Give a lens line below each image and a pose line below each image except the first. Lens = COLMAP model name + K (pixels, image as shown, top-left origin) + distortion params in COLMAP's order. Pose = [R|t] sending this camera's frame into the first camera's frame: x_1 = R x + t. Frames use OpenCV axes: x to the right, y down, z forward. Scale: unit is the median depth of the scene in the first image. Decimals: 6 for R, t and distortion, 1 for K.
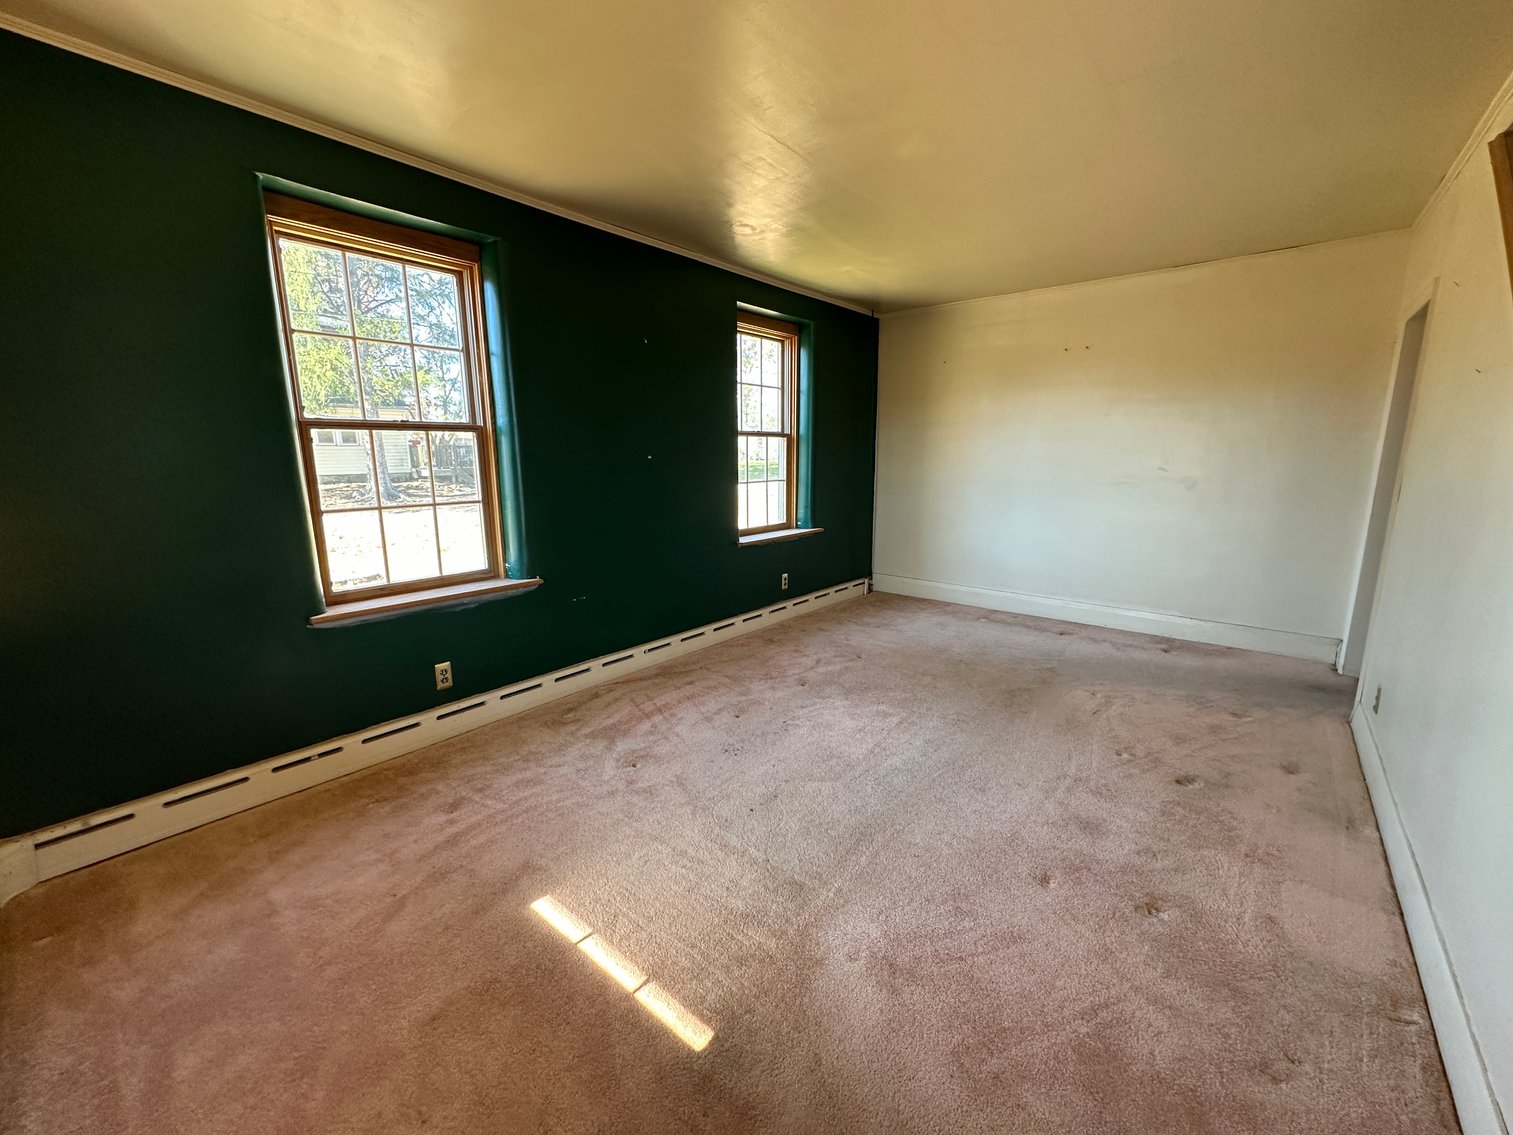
lens RADIAL K [[607.2, 0, 756.5], [0, 607.2, 567.5], [0, 0, 1]] dist [-0.001580, 0.000125]
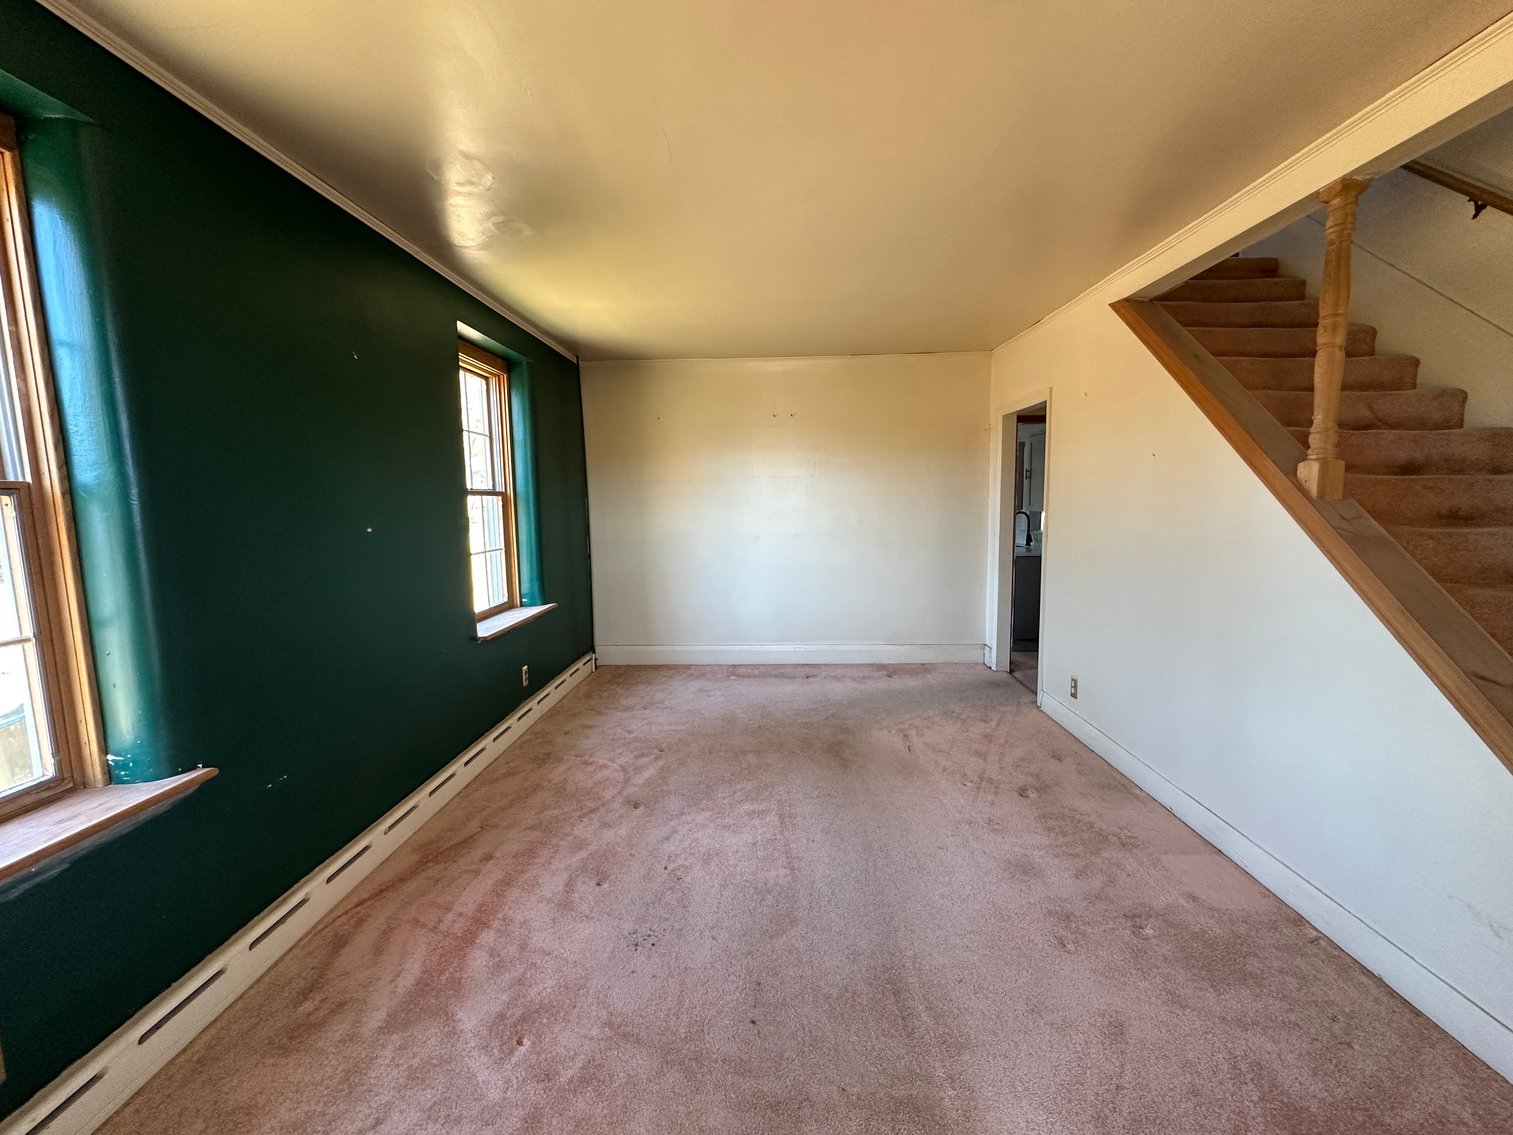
lens RADIAL K [[607.2, 0, 756.5], [0, 607.2, 567.5], [0, 0, 1]] dist [-0.001580, 0.000125]
pose [[0.787969, -0.076874, 0.610897, -0.241562], [0.127657, 0.991013, -0.039952, -0.060295], [-0.602336, 0.109466, 0.790701, 0.229465]]
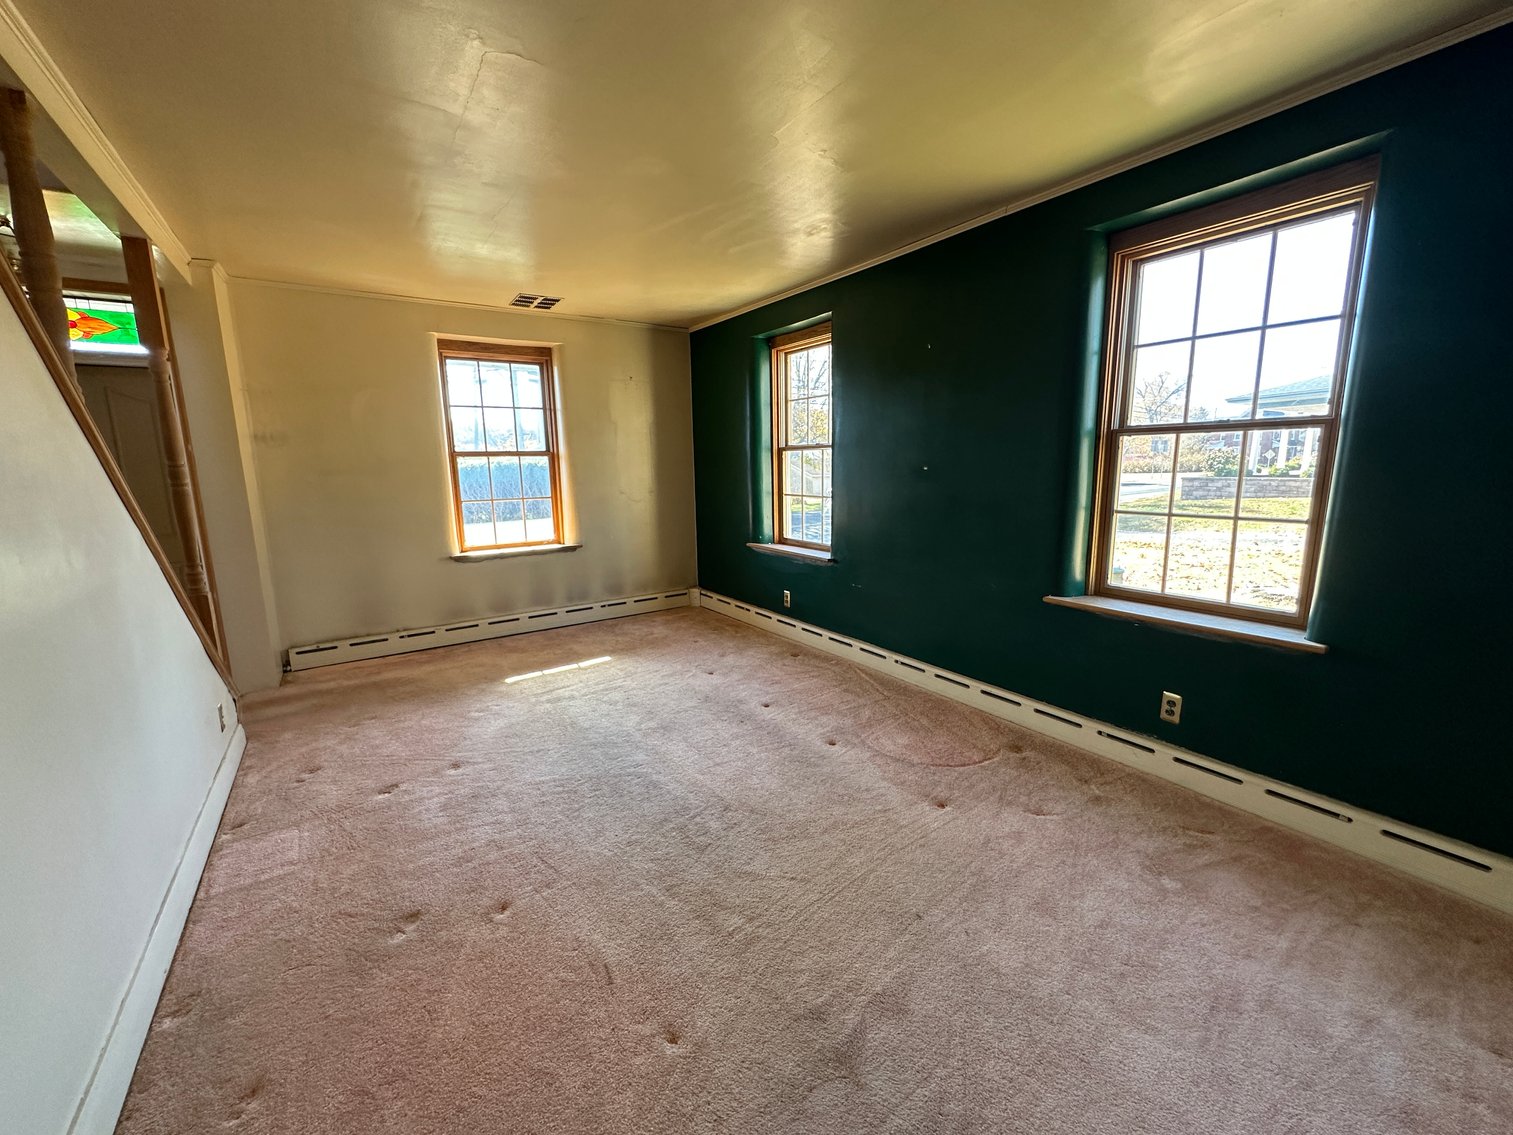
lens RADIAL K [[652.8, 0, 756.7], [0, 652.8, 589.9], [0, 0, 1]] dist [0.001429, 0.000257]
pose [[-0.308461, 0.187362, -0.932602, 0.858604], [-0.161521, 0.955856, 0.245458, -0.199386], [0.937423, 0.226349, -0.264582, 1.028650]]
